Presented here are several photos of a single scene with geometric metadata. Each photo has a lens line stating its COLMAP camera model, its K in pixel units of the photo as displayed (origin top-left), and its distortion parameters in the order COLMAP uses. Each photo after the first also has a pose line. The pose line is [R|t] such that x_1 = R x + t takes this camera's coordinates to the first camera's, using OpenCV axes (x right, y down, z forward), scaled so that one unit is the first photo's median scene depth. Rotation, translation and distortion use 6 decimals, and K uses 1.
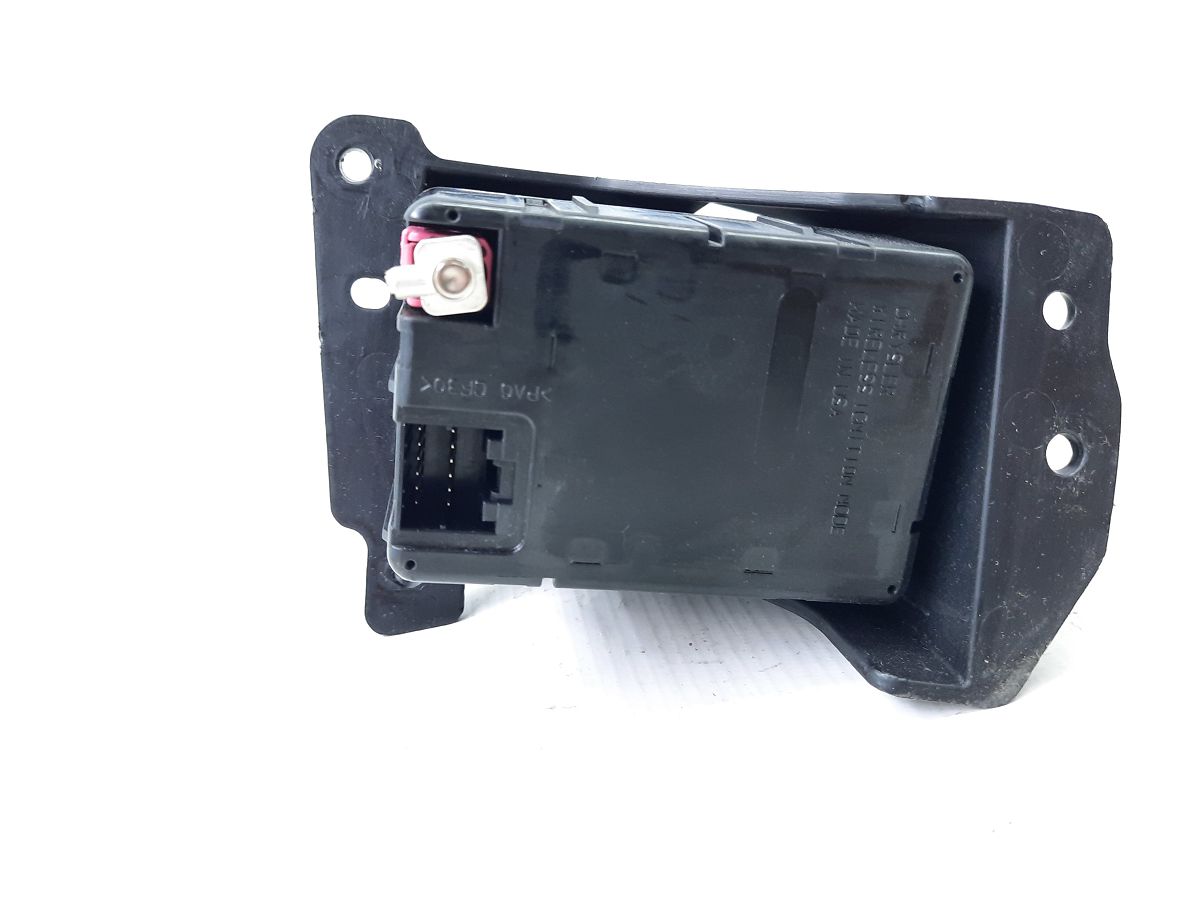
lens RADIAL K [[878.1, 0, 602.0], [0, 878.1, 448.1], [0, 0, 1]] dist [0.002464, -0.000573]
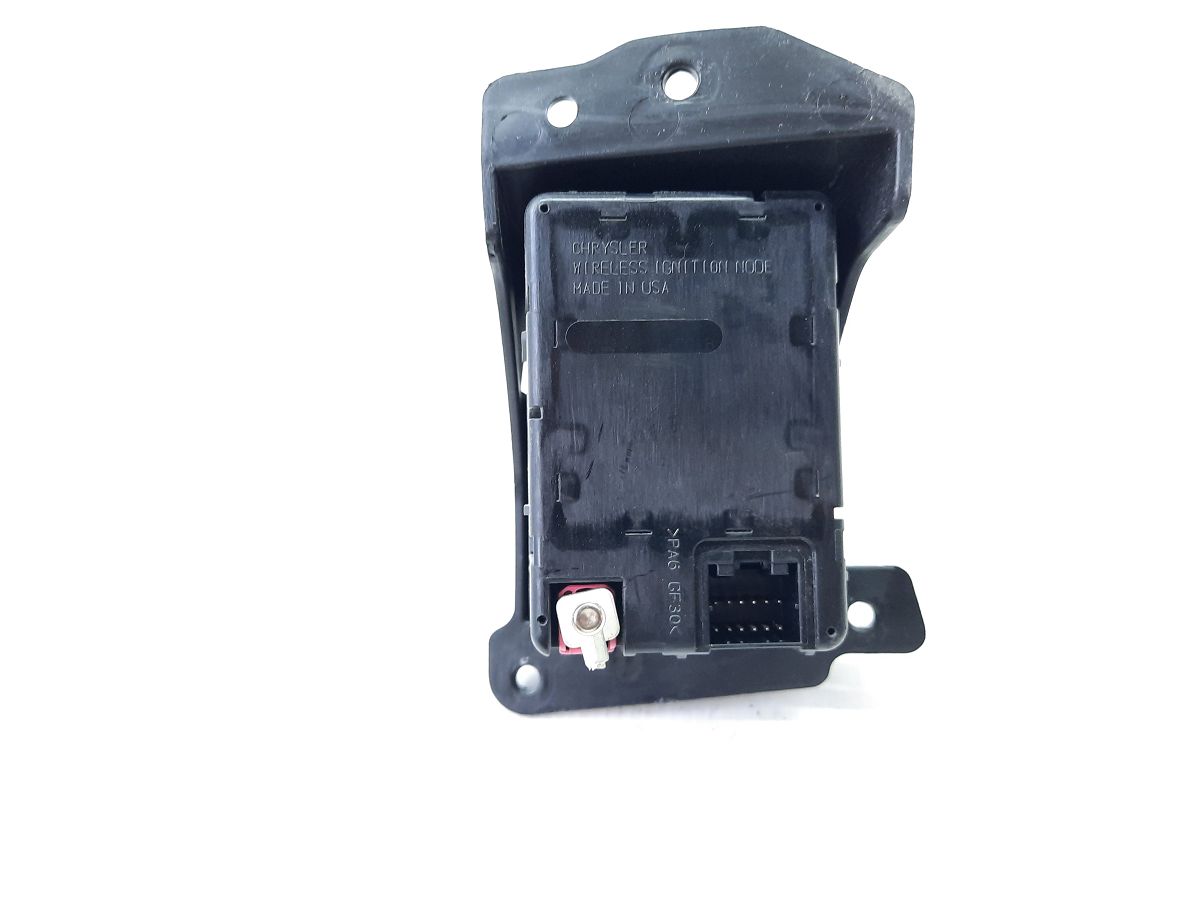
lens RADIAL K [[878.1, 0, 601.1], [0, 878.1, 451.7], [0, 0, 1]] dist [0.002464, -0.000573]
pose [[-0.117680, -0.991093, -0.062336, 0.135182], [0.966932, -0.100056, -0.234588, 0.136412], [0.226261, -0.087881, 0.970094, -0.200415]]
